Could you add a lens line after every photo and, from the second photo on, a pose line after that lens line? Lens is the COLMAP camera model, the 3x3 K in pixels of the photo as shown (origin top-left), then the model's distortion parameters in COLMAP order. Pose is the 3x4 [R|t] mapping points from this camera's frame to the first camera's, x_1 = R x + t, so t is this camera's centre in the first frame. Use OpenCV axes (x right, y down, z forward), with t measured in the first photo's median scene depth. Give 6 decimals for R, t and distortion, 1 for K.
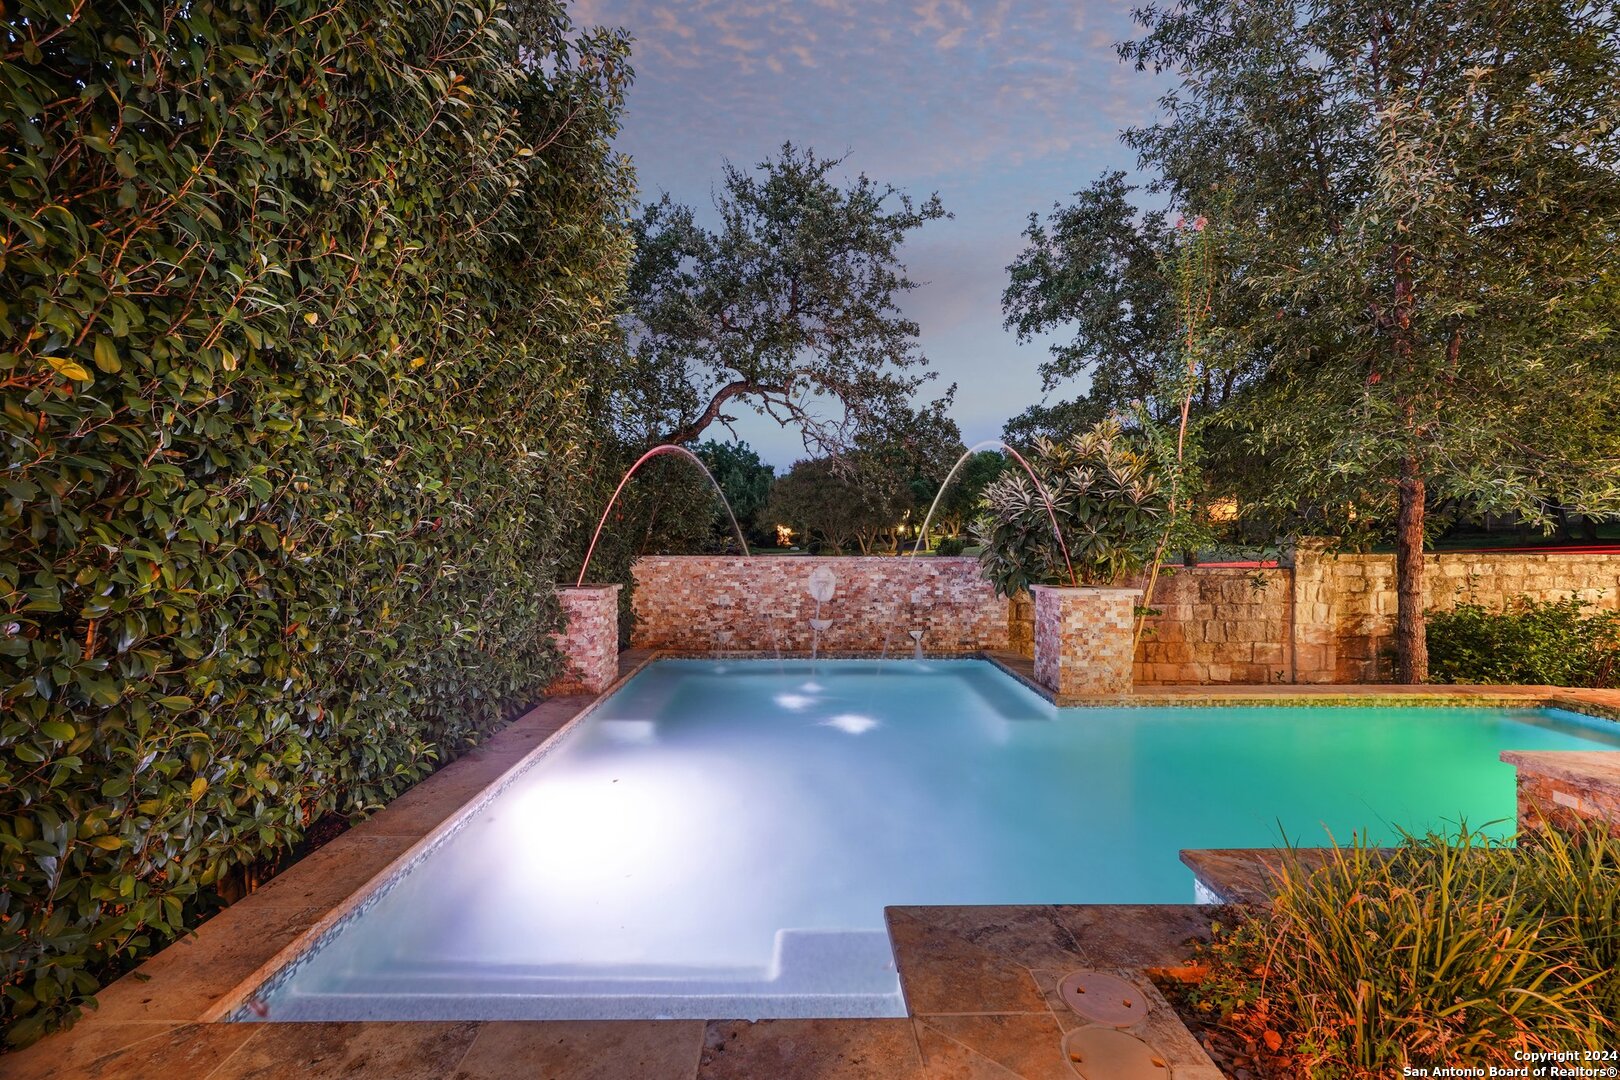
lens RADIAL K [[711.0, 0, 823.4], [0, 711.0, 535.0], [0, 0, 1]] dist [-0.008693, 0.005805]
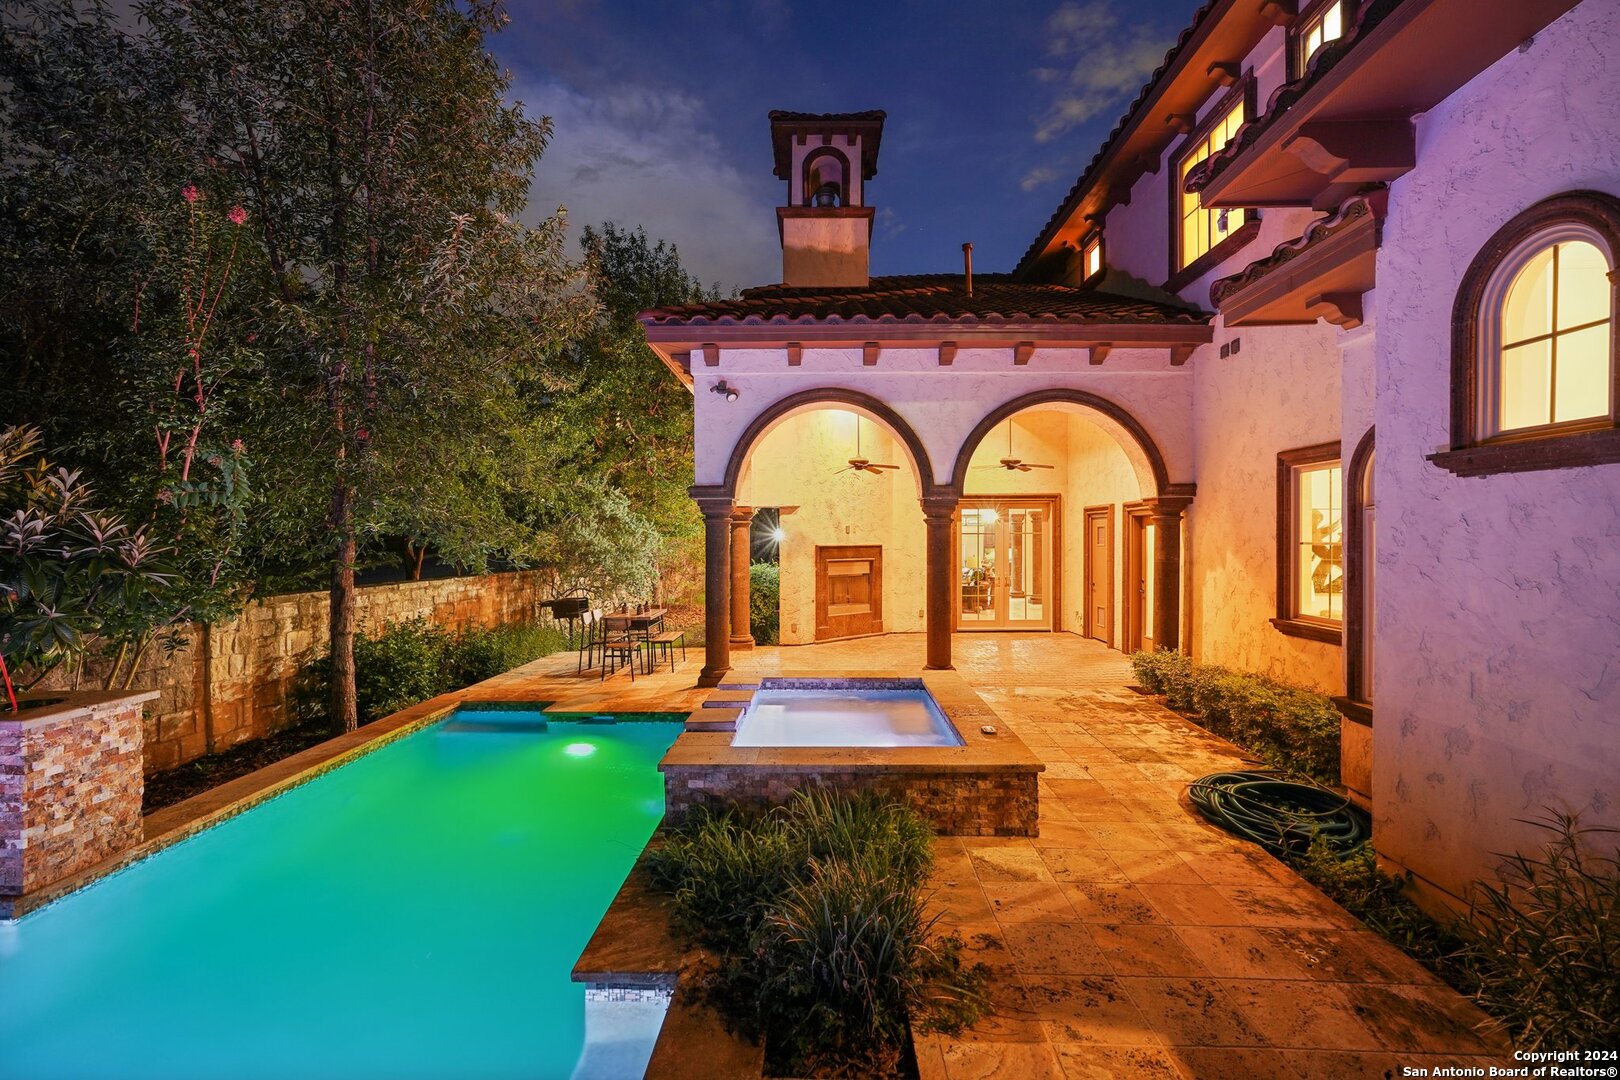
lens RADIAL K [[711.0, 0, 804.8], [0, 711.0, 543.5], [0, 0, 1]] dist [-0.008693, 0.005805]
pose [[0.065668, -0.012077, 0.997768, -0.154333], [0.003194, 0.999924, 0.011893, -0.054412], [-0.997836, 0.002405, 0.065701, 0.215955]]
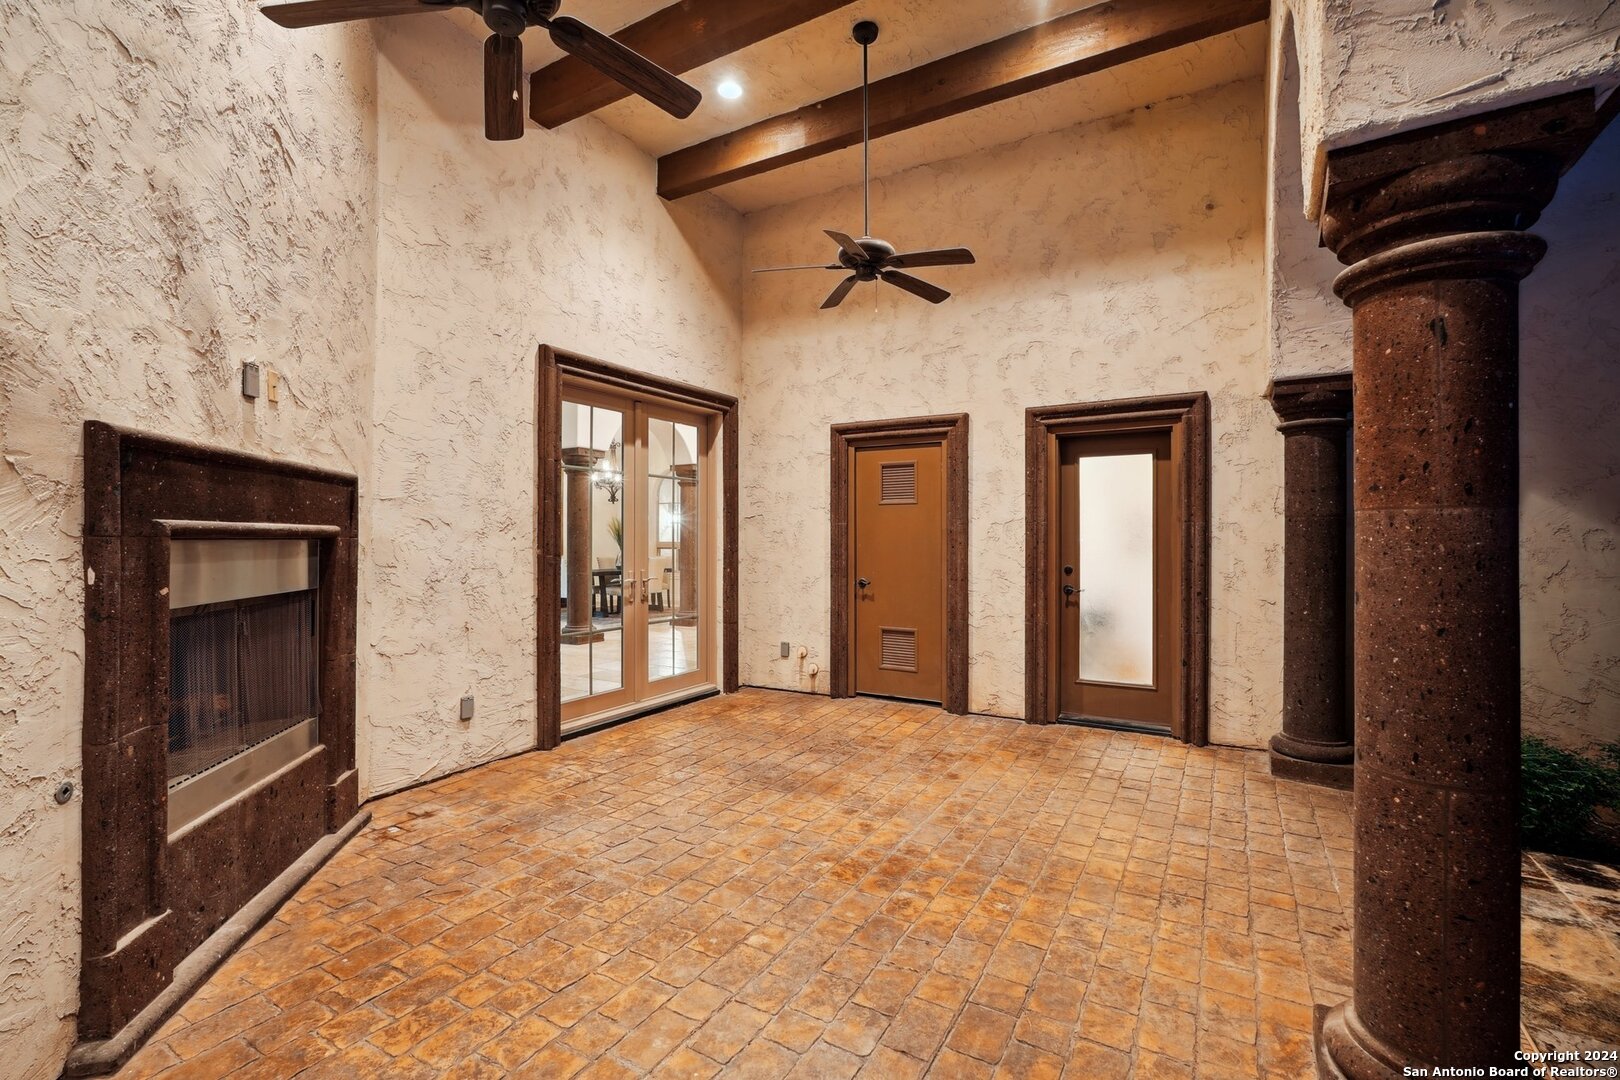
lens RADIAL K [[711.0, 0, 816.2], [0, 711.0, 532.9], [0, 0, 1]] dist [-0.008693, 0.005805]
pose [[-0.854656, -0.002072, 0.519191, 0.943435], [-0.006015, 0.999964, -0.005909, -0.001100], [-0.519160, -0.008173, -0.854638, 0.354161]]
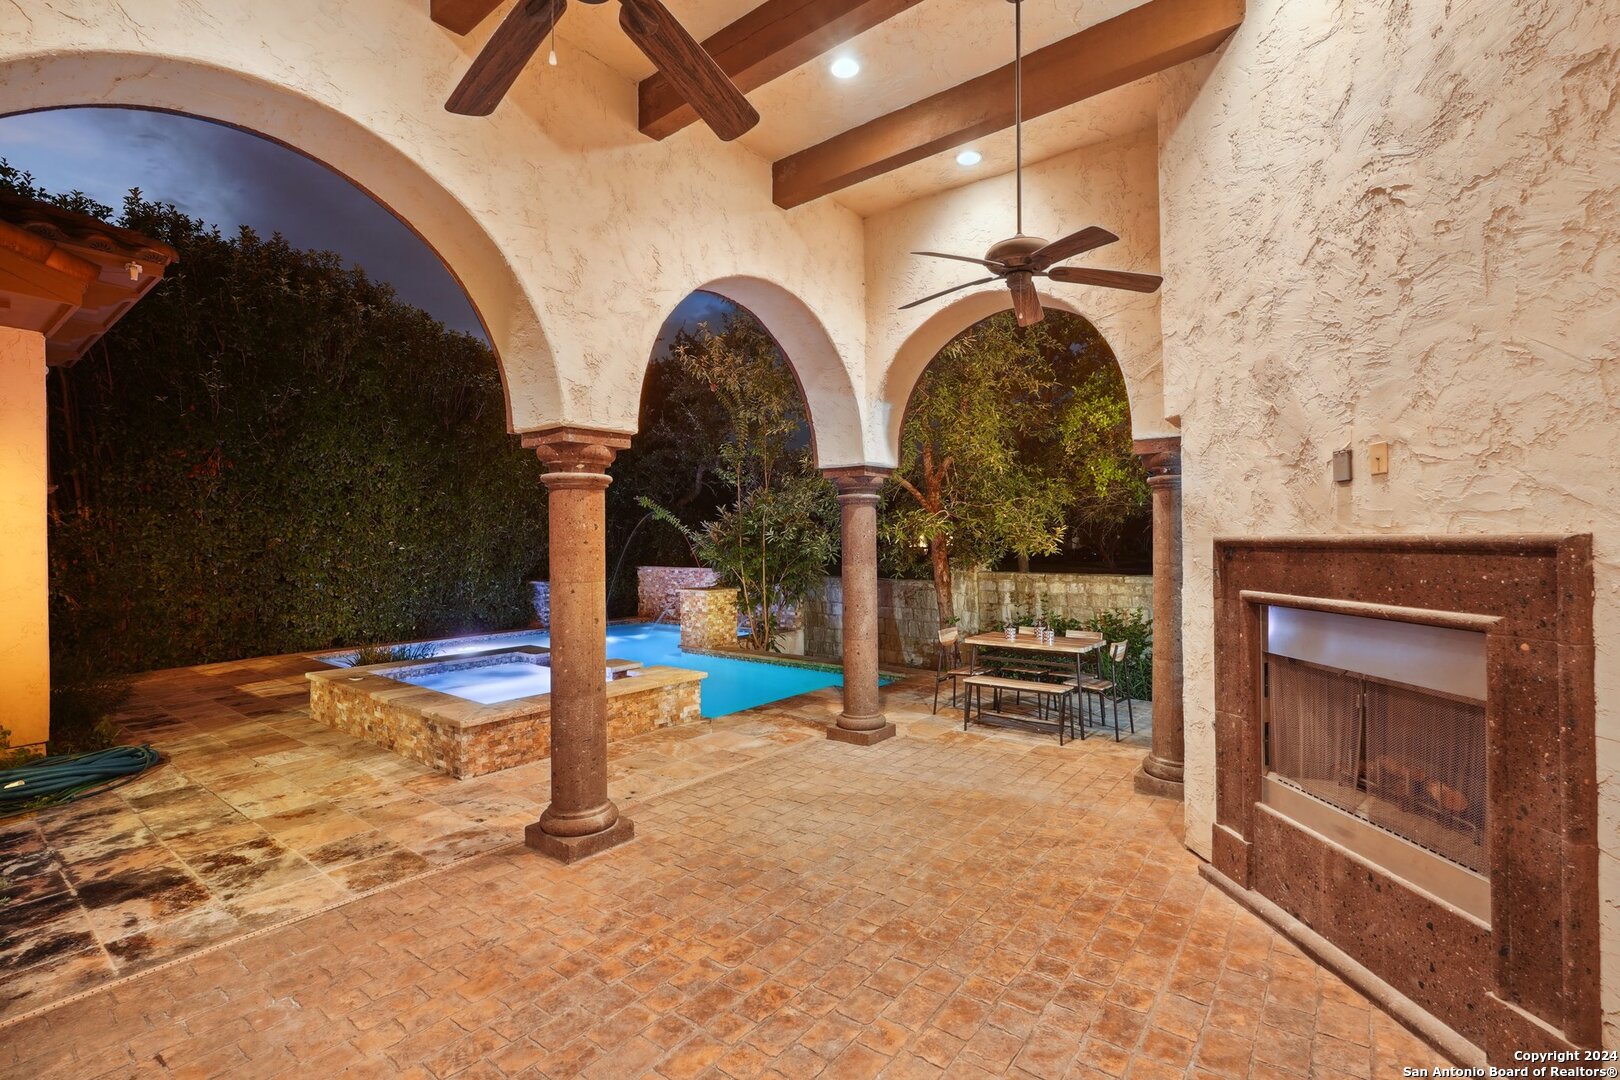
lens RADIAL K [[711.0, 0, 805.7], [0, 711.0, 535.2], [0, 0, 1]] dist [-0.008693, 0.005805]
pose [[0.765517, -0.013898, -0.643266, 1.320097], [0.011922, 0.999901, -0.007416, -0.034964], [0.643306, -0.001992, 0.765607, -0.173072]]
